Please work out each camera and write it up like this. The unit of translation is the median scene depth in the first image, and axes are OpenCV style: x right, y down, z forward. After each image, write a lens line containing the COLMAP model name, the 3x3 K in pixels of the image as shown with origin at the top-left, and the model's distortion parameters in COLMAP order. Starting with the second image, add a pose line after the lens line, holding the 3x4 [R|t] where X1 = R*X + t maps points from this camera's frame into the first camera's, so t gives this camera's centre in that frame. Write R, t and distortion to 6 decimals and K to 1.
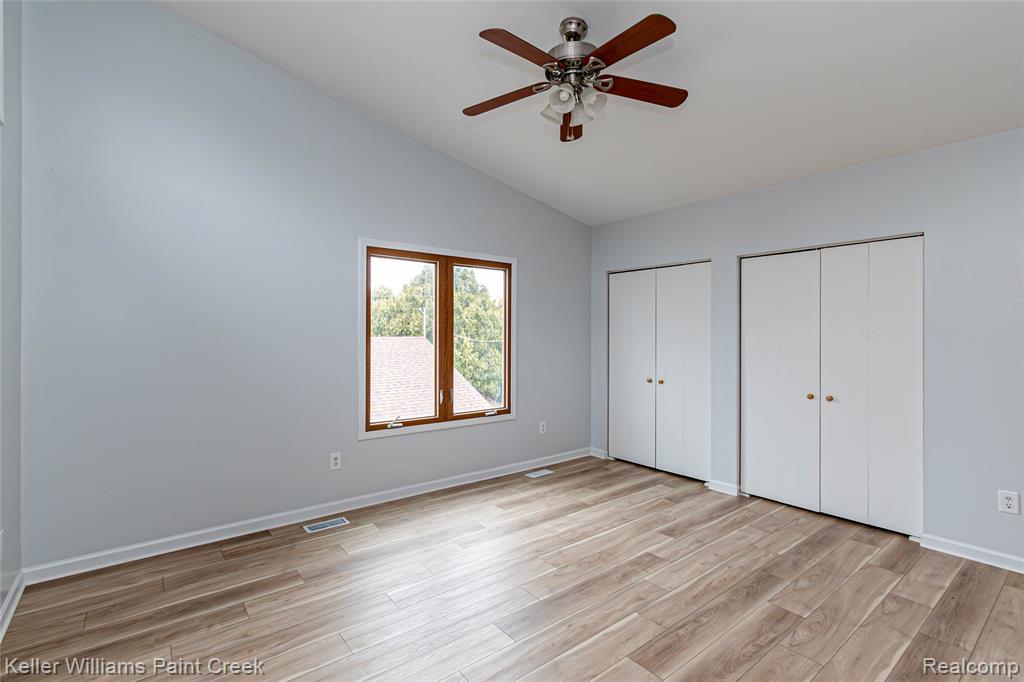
lens RADIAL K [[469.7, 0, 507.5], [0, 469.7, 329.8], [0, 0, 1]] dist [0.000628, 0.000254]
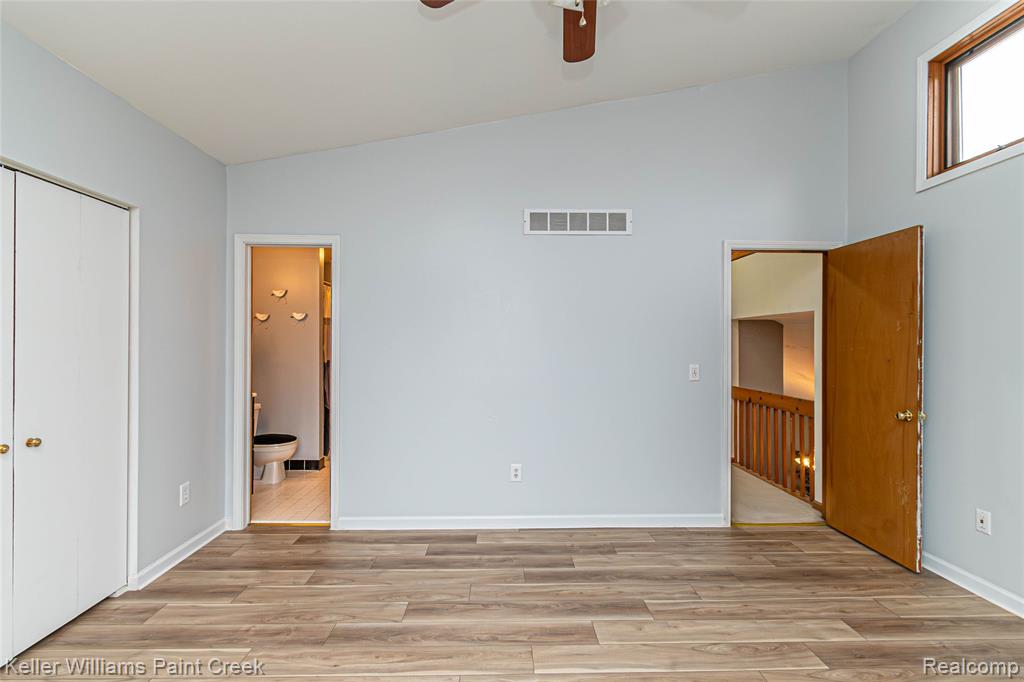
lens RADIAL K [[476.0, 0, 516.6], [0, 476.0, 347.5], [0, 0, 1]] dist [0.002335, 0.000102]
pose [[-0.807632, -0.008675, 0.589623, -0.159929], [-0.009801, 0.999951, 0.001287, 0.035521], [-0.589605, -0.004739, -0.807678, 1.497112]]
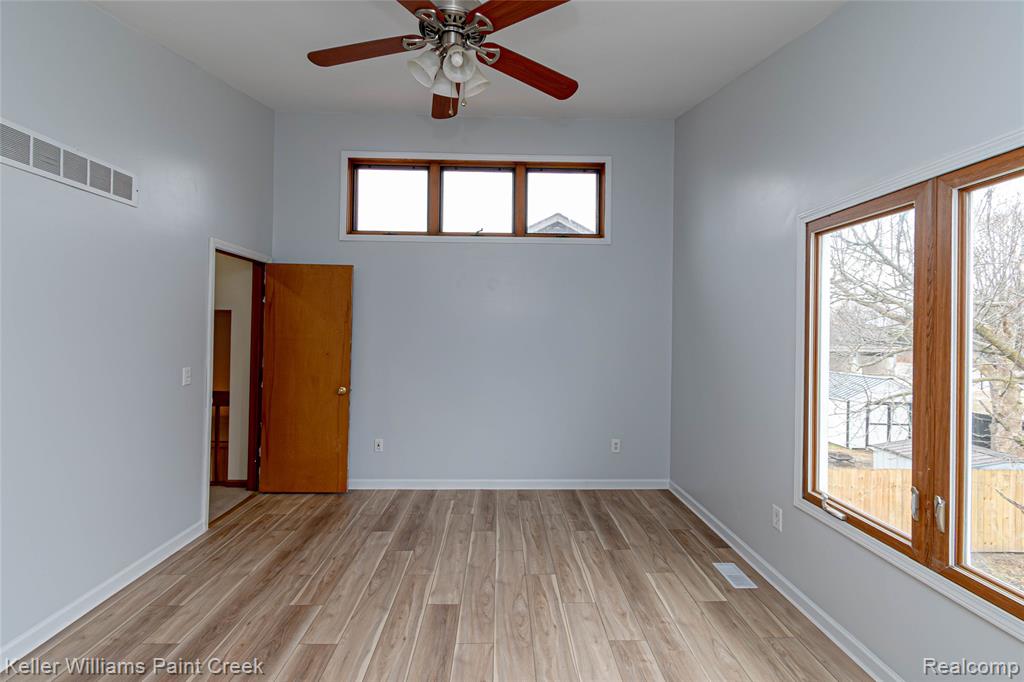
lens RADIAL K [[469.7, 0, 507.5], [0, 469.7, 329.8], [0, 0, 1]] dist [0.000628, 0.000254]
pose [[-0.595016, -0.014345, -0.803586, 0.686977], [-0.012573, 0.999884, -0.008539, -0.014610], [0.803615, 0.005023, -0.595128, 1.494419]]
